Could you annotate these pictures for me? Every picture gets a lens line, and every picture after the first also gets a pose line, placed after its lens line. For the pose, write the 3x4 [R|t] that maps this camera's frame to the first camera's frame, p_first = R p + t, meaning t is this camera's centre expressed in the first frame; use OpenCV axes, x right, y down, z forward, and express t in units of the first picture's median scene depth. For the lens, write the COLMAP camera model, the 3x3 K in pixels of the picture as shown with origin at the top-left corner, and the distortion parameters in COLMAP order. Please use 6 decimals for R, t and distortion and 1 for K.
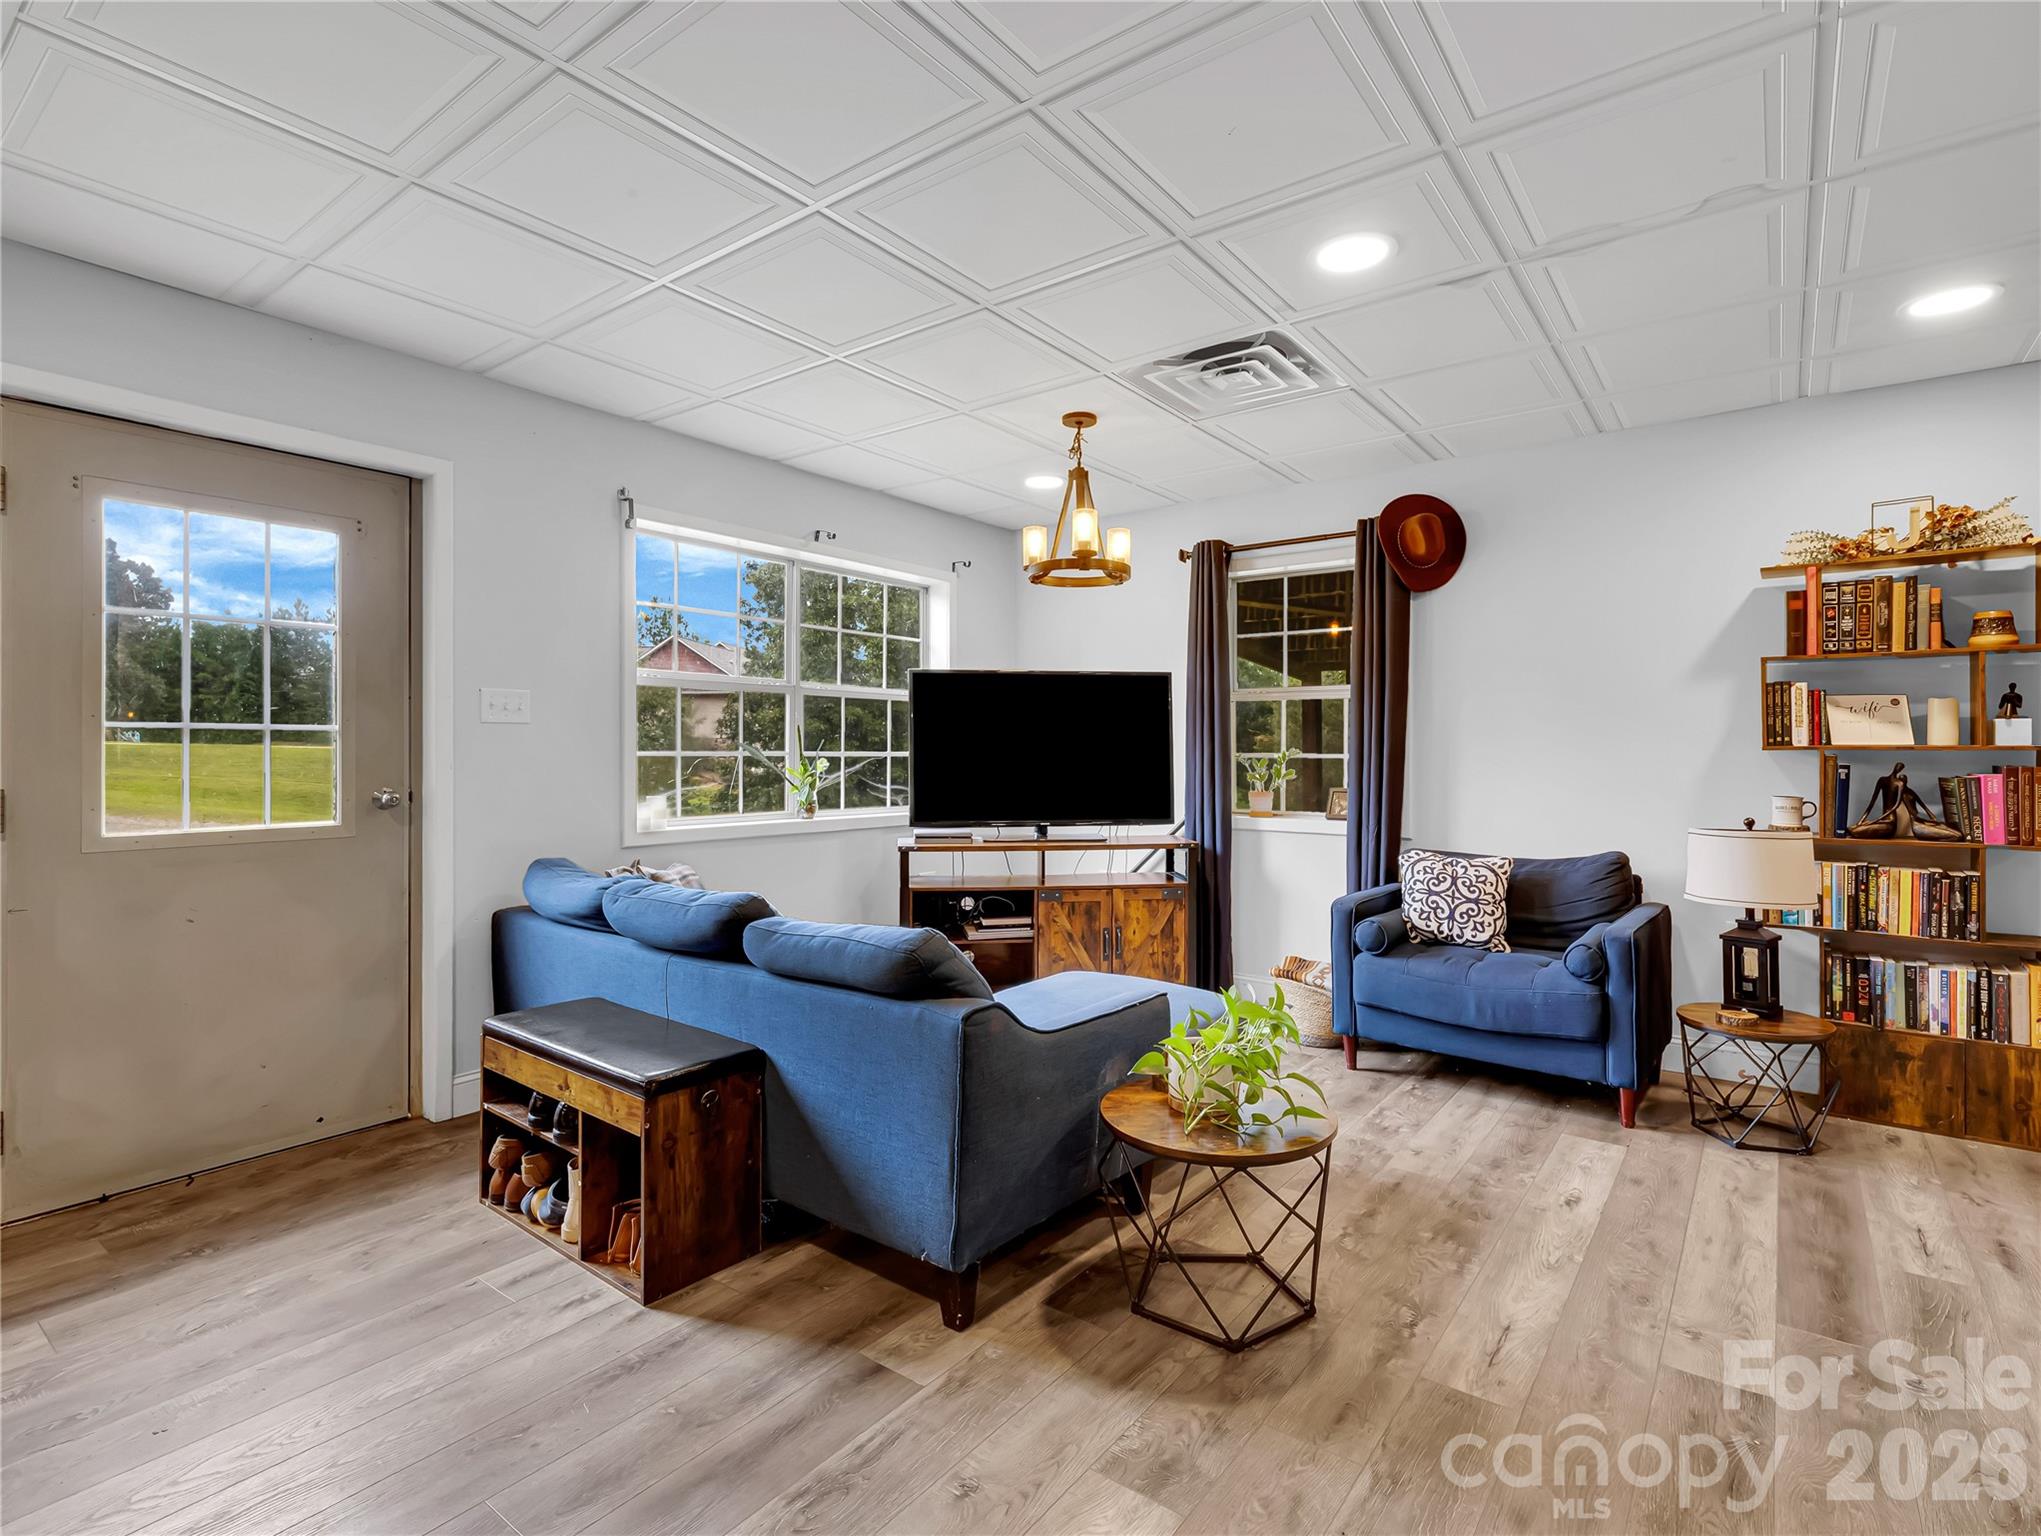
lens RADIAL K [[993.0, 0, 1025.0], [0, 993.0, 757.6], [0, 0, 1]] dist [0.002901, 0.000243]
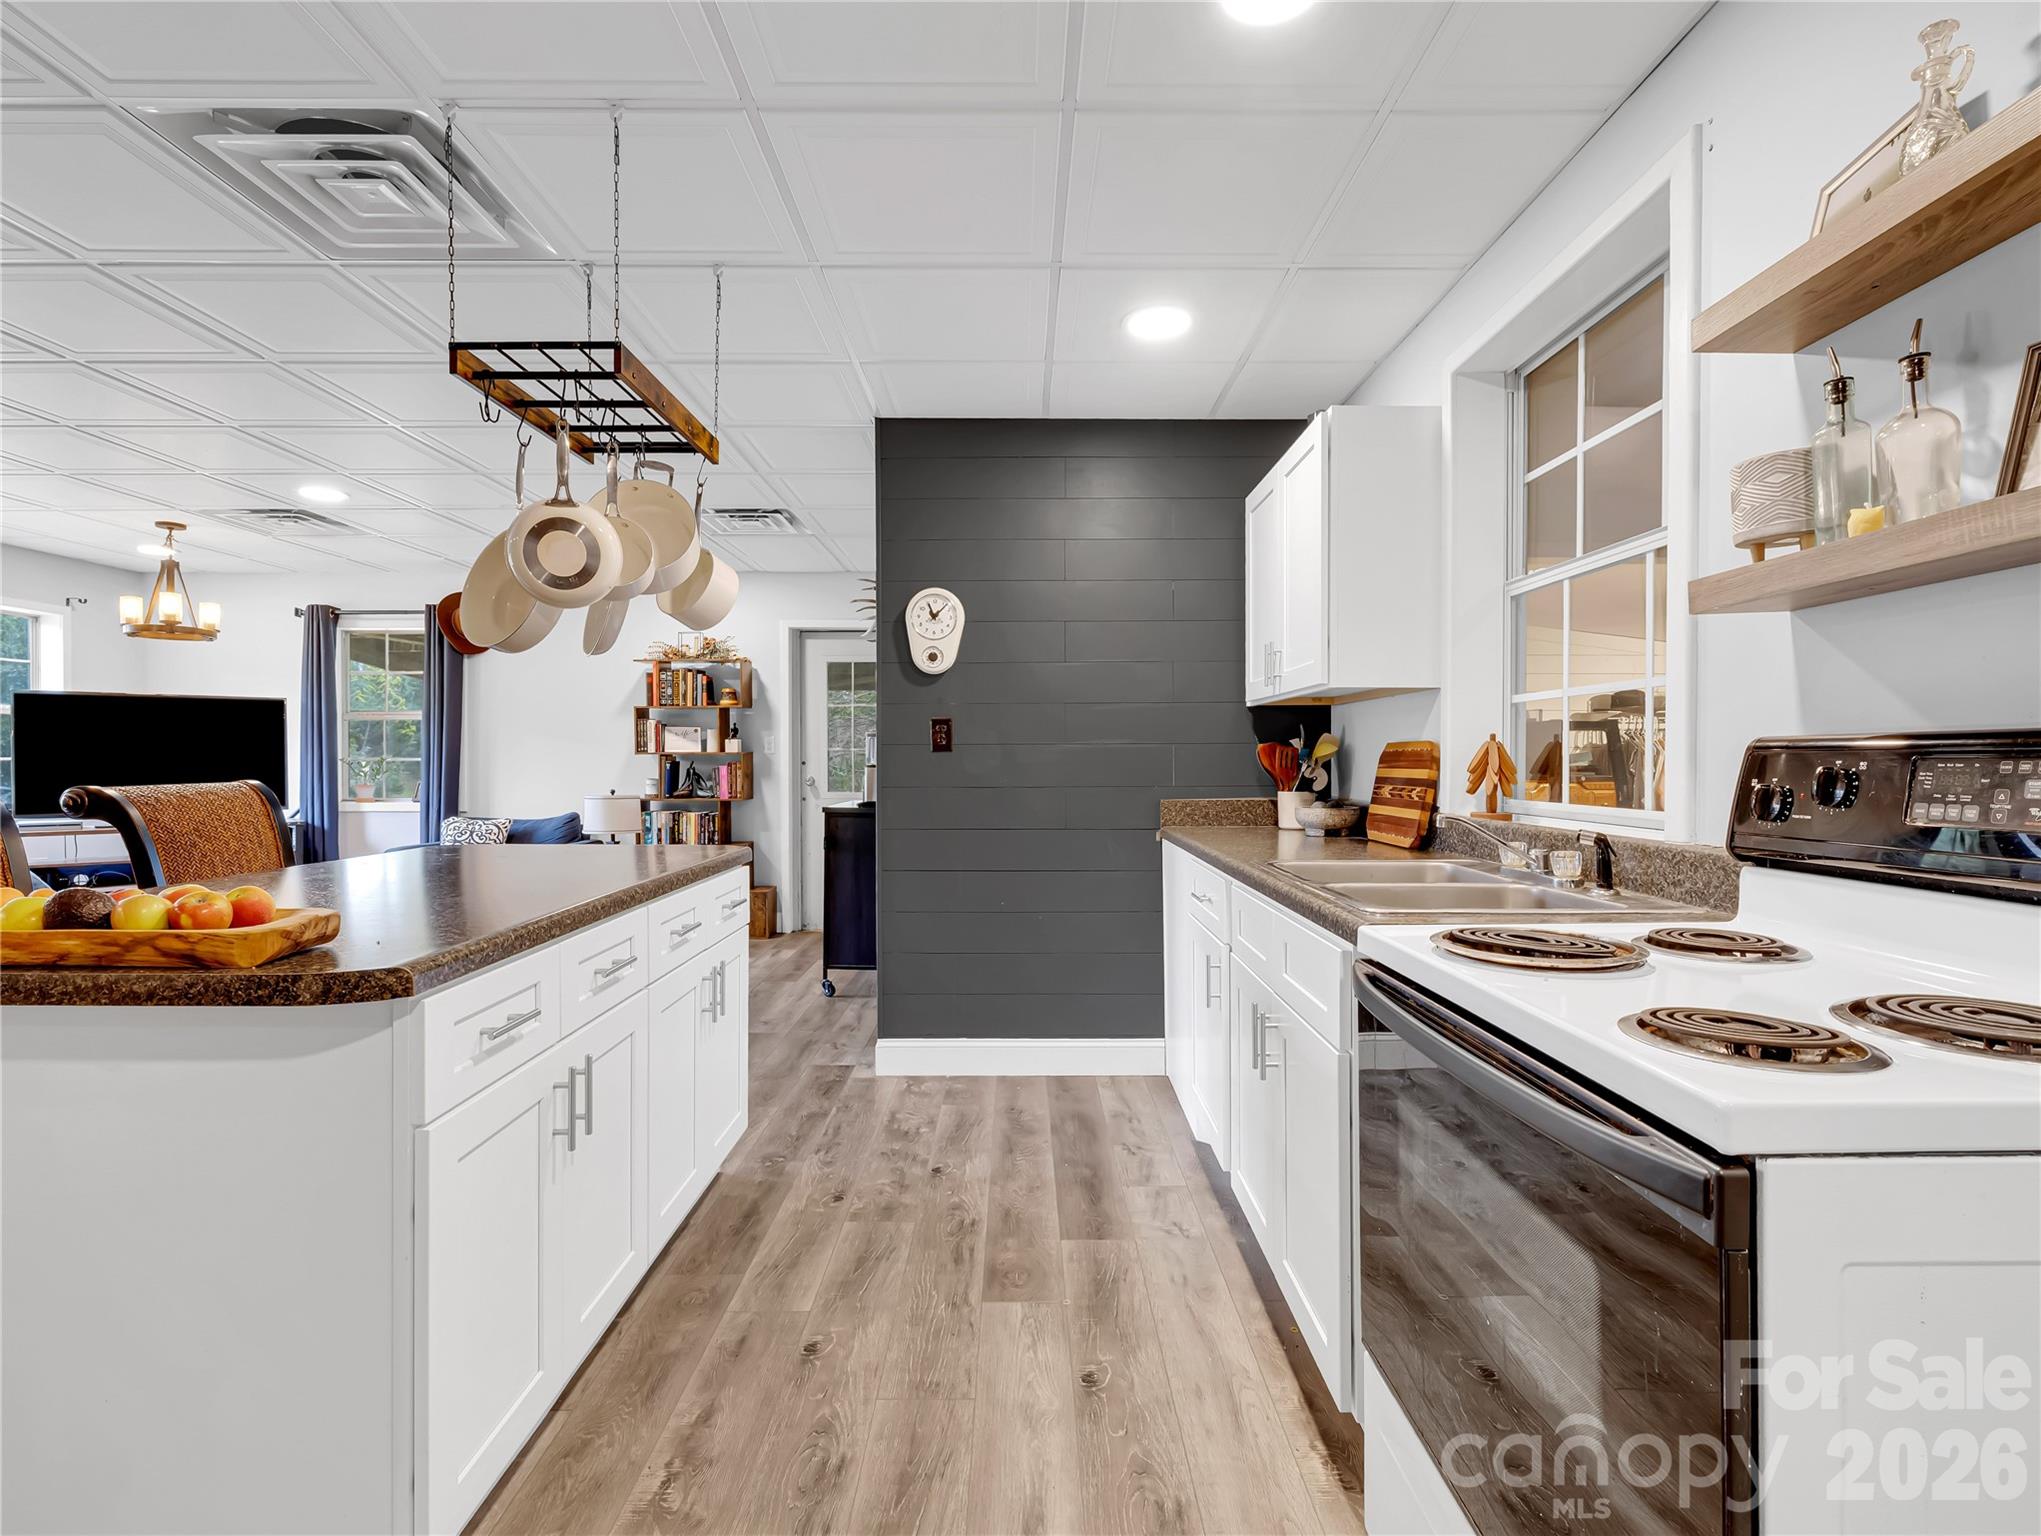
lens RADIAL K [[993.0, 0, 1025.0], [0, 993.0, 757.6], [0, 0, 1]] dist [0.002901, 0.000243]
pose [[0.798082, -0.004025, 0.602535, 0.171961], [0.006374, 0.999978, -0.001762, 0.005686], [-0.602515, 0.005247, 0.798090, -0.893408]]
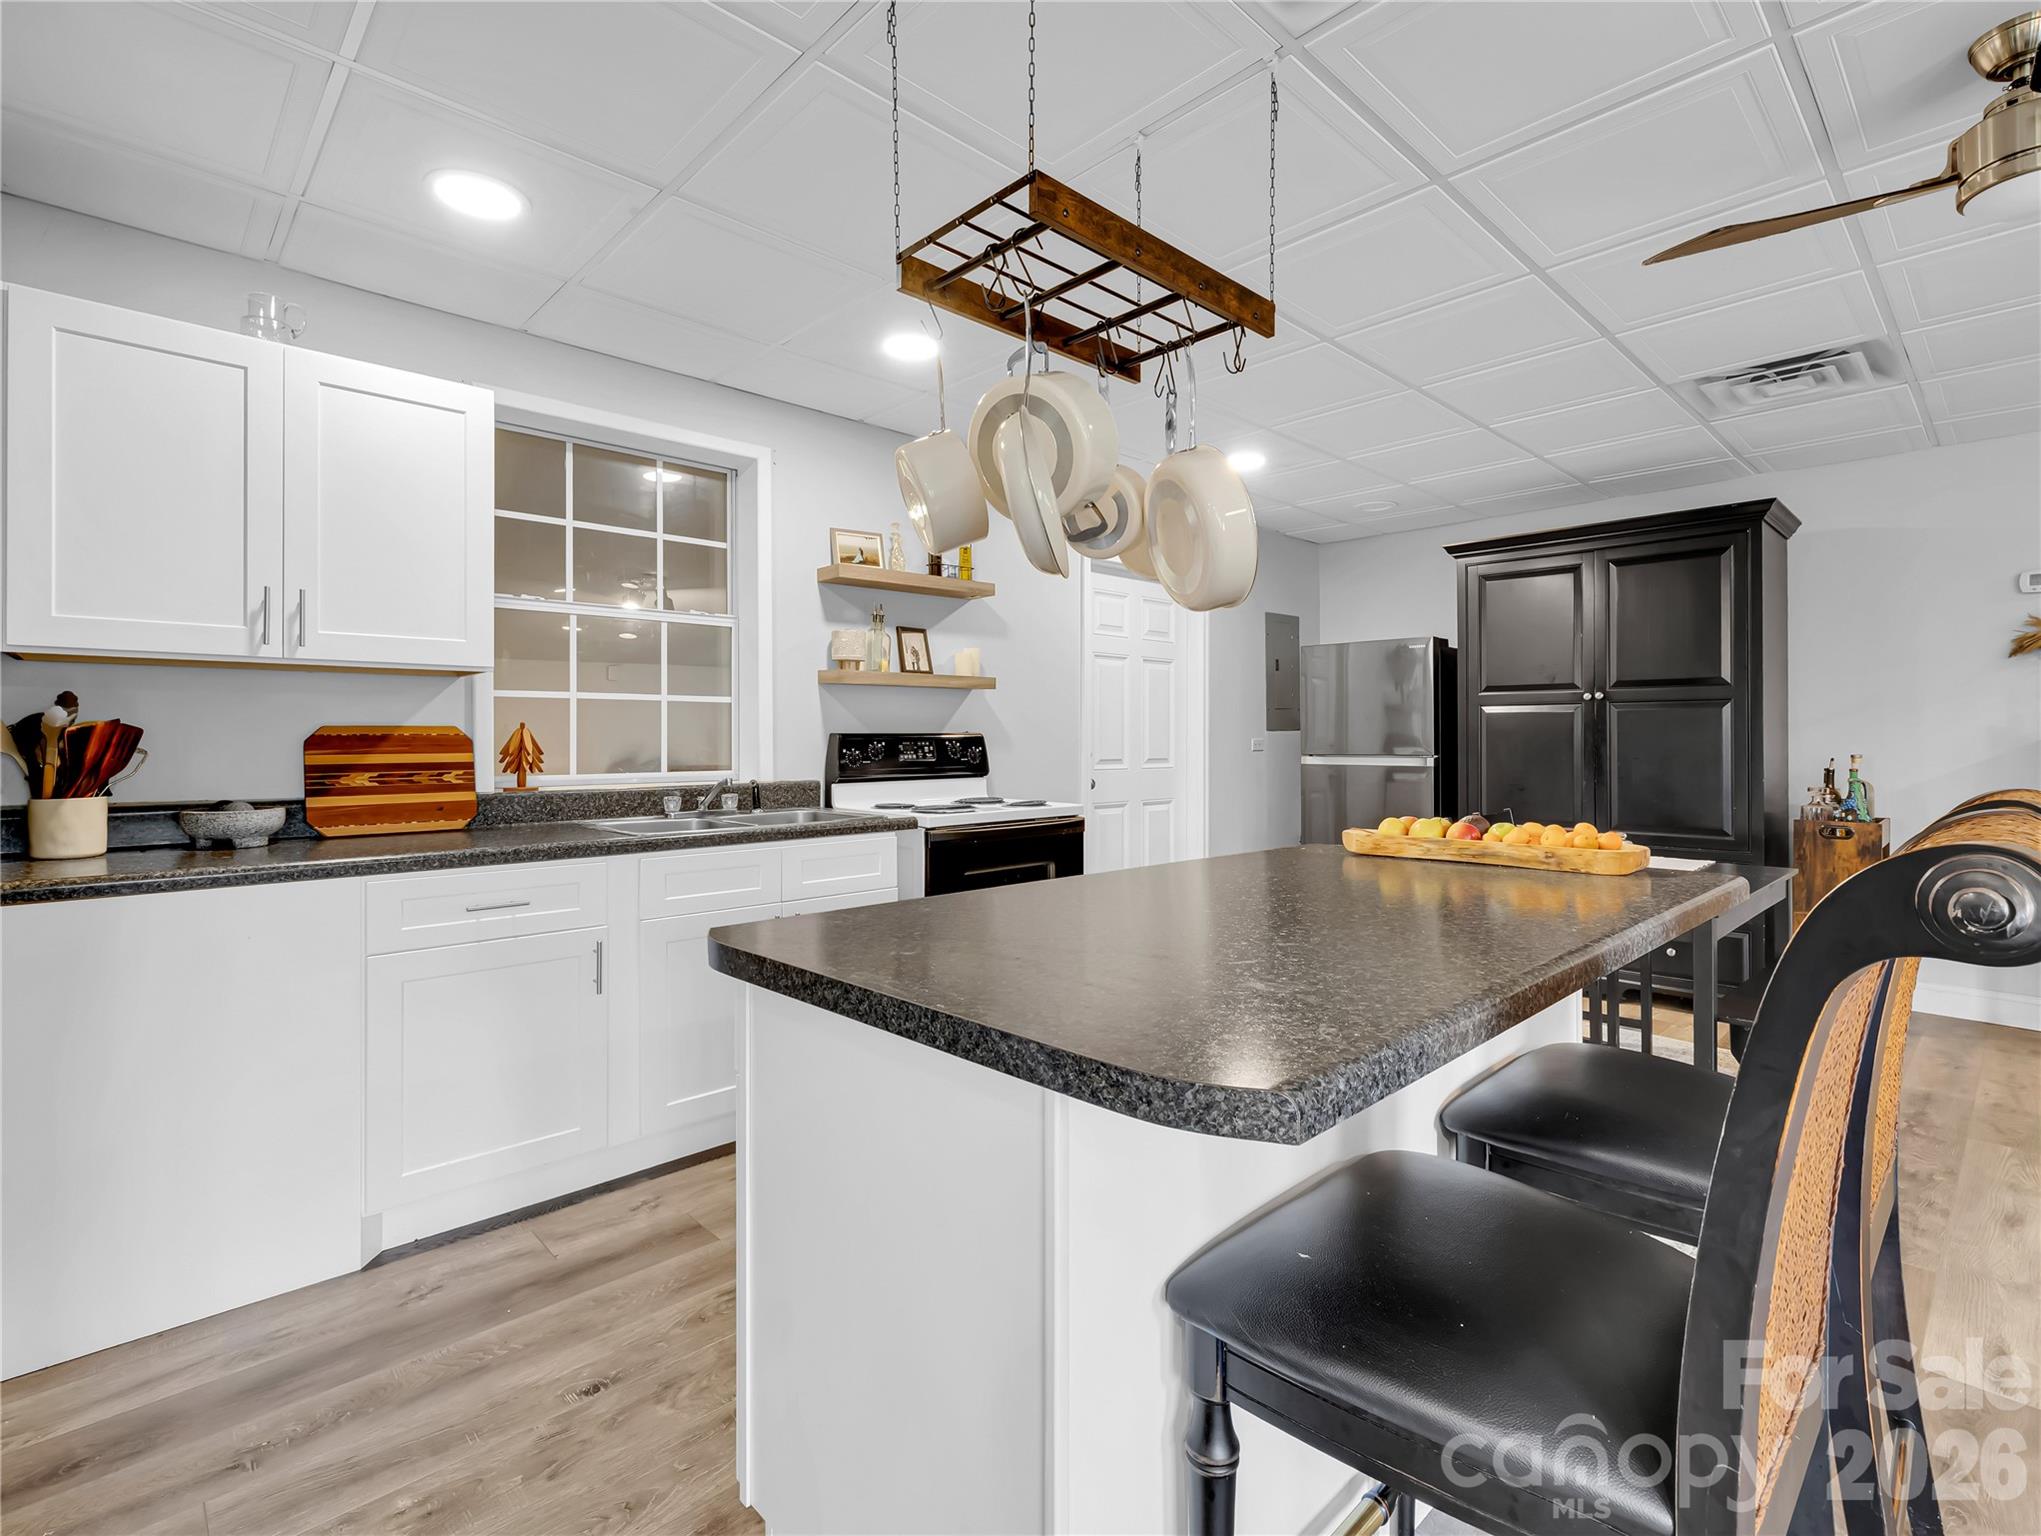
lens RADIAL K [[983.8, 0, 1022.3], [0, 983.8, 741.9], [0, 0, 1]] dist [0.000104, -0.000079]
pose [[-0.986482, -0.001273, 0.163866, 0.292328], [-0.000081, 0.999974, 0.007278, 0.000197], [-0.163871, 0.007167, -0.986456, 0.217068]]
